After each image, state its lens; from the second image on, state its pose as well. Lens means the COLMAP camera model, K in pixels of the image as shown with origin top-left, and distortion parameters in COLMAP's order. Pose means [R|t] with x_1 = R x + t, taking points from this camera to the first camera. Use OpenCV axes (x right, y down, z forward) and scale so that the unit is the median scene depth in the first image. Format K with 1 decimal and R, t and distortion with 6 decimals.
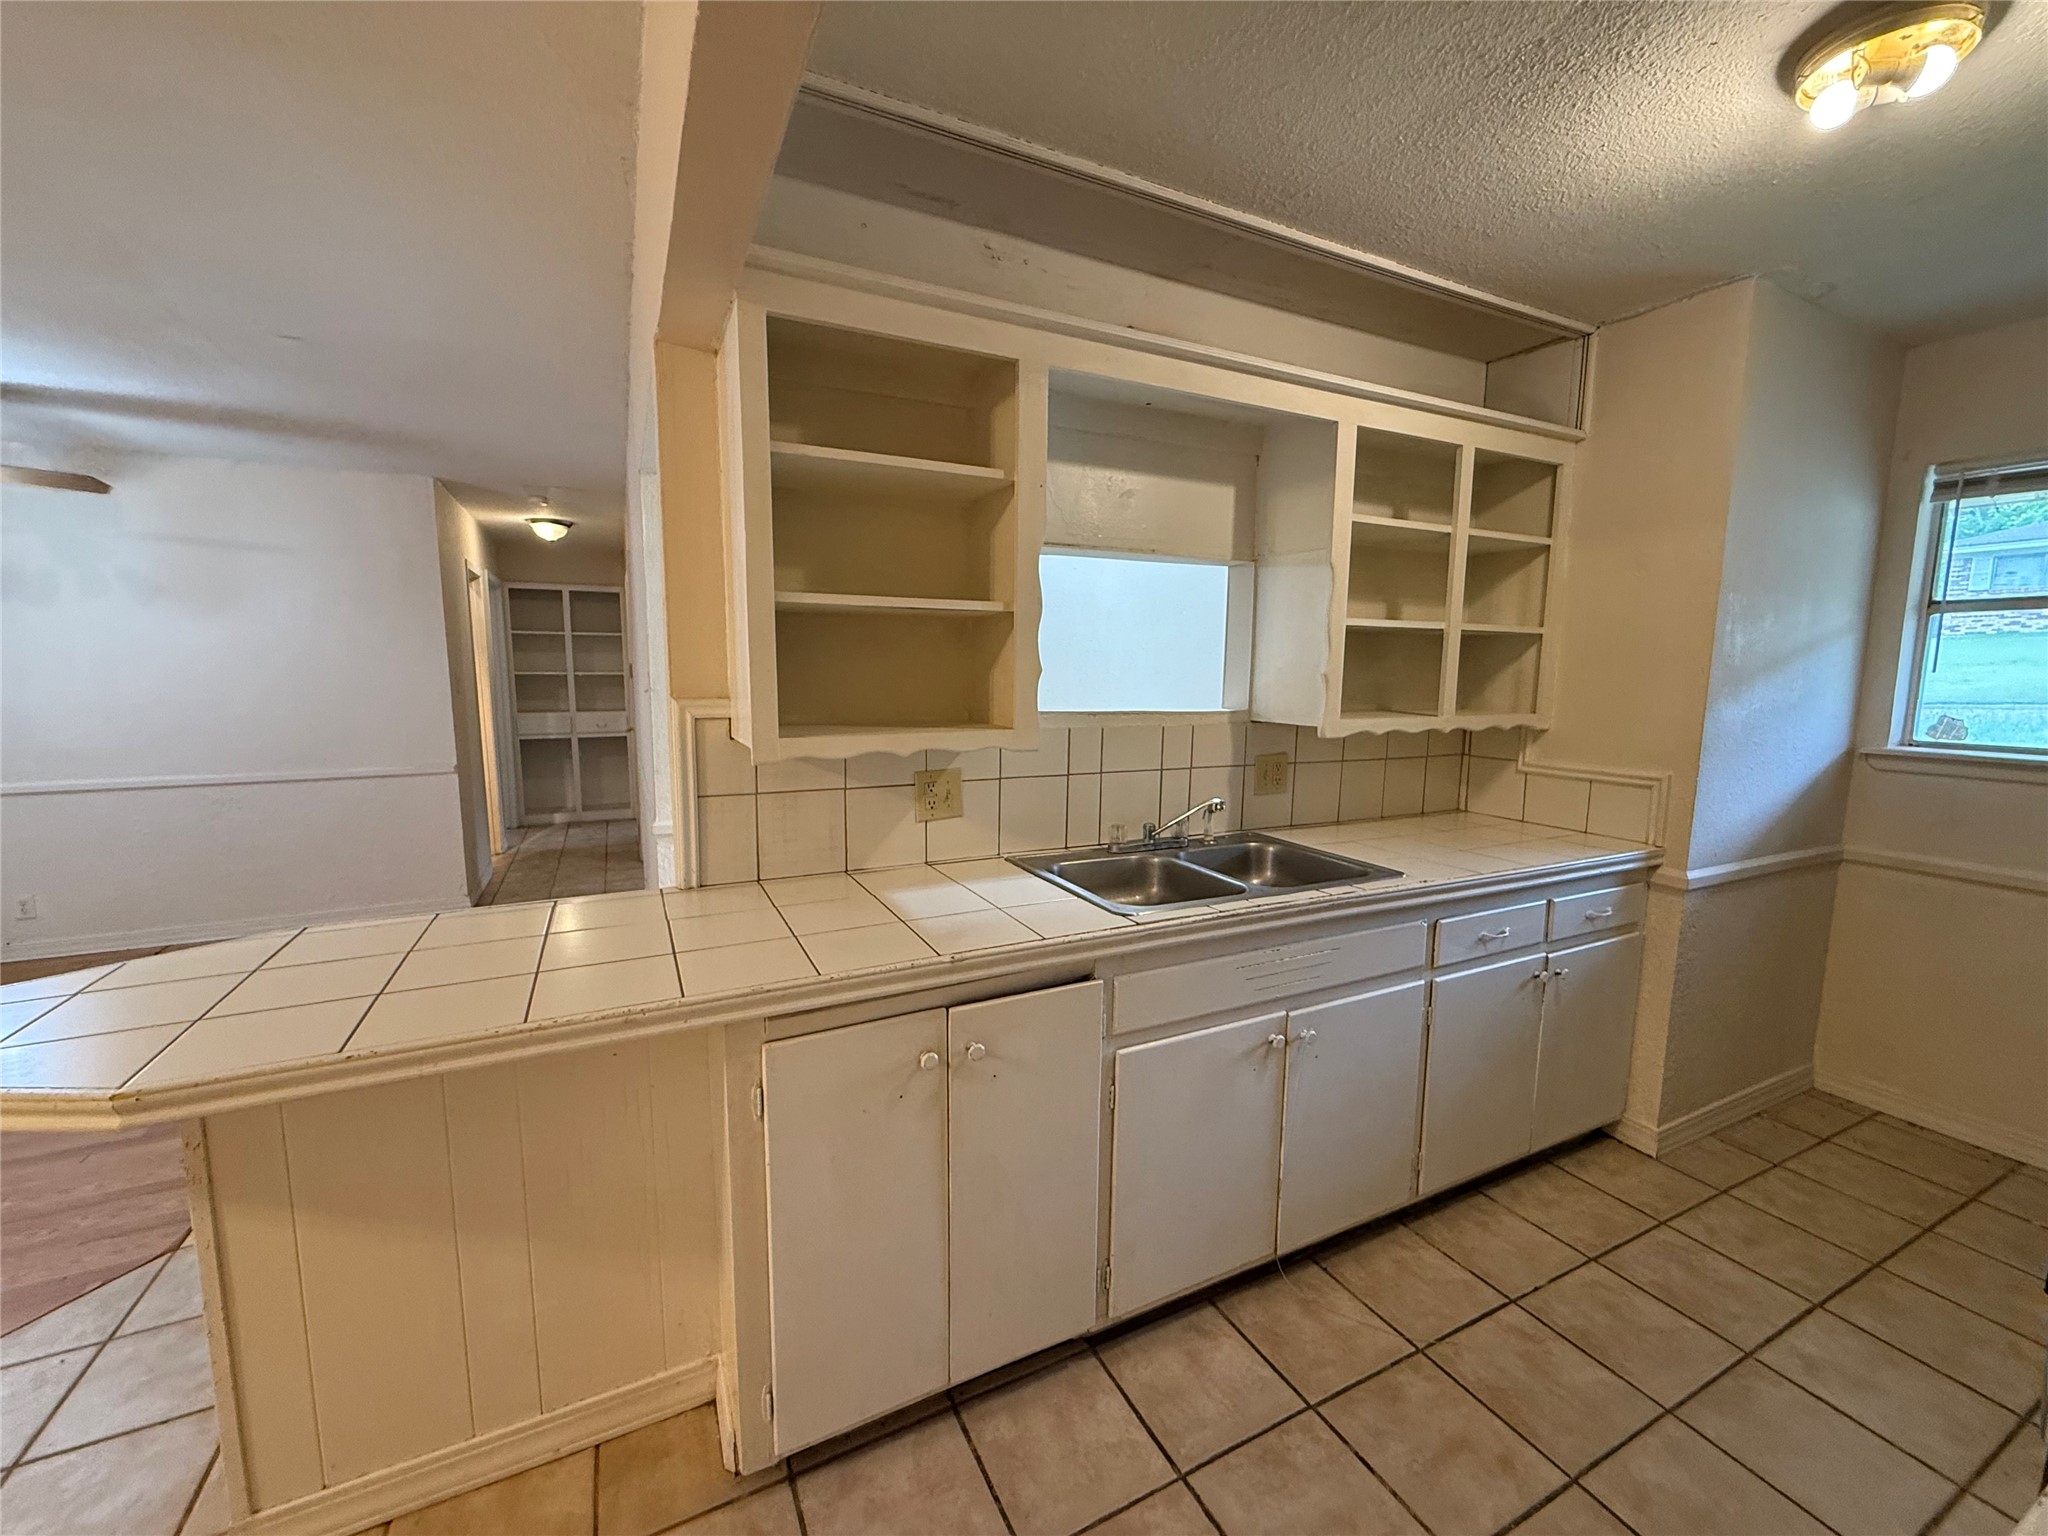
lens RADIAL K [[818.6, 0, 1024.3], [0, 818.6, 766.5], [0, 0, 1]] dist [0.000459, -0.000001]
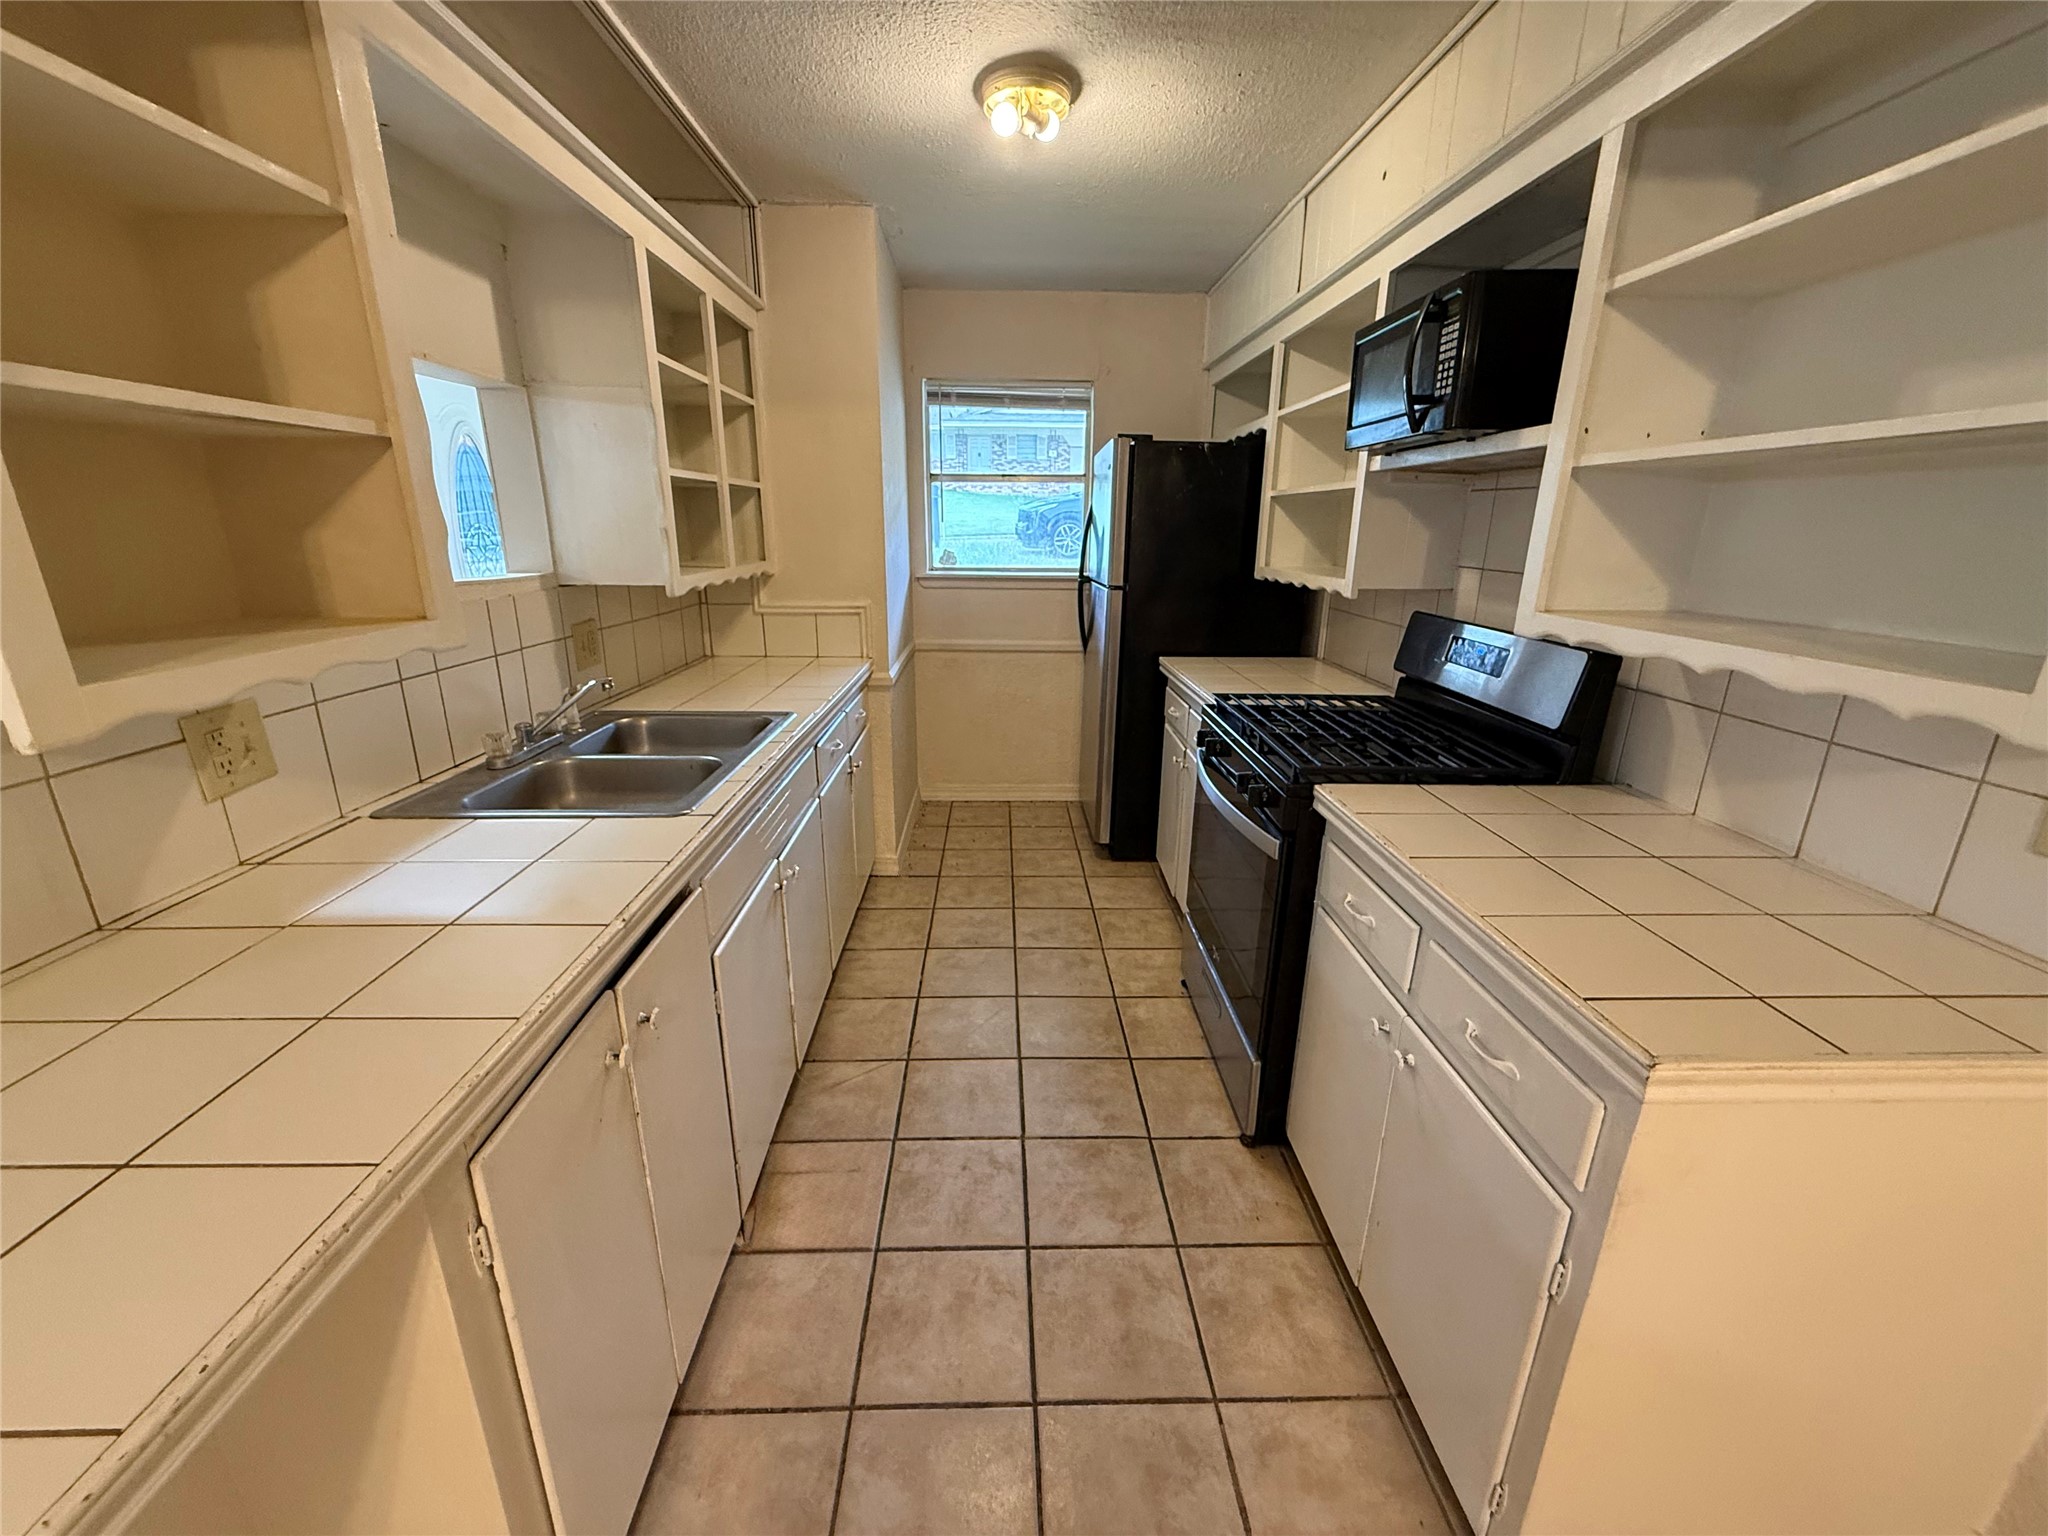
lens RADIAL K [[818.6, 0, 1016.5], [0, 818.6, 767.9], [0, 0, 1]] dist [0.000459, -0.000001]
pose [[0.419704, -0.267121, 0.867465, -0.340626], [0.106610, 0.963607, 0.245146, -0.032423], [-0.901378, -0.010408, 0.432907, 0.204711]]
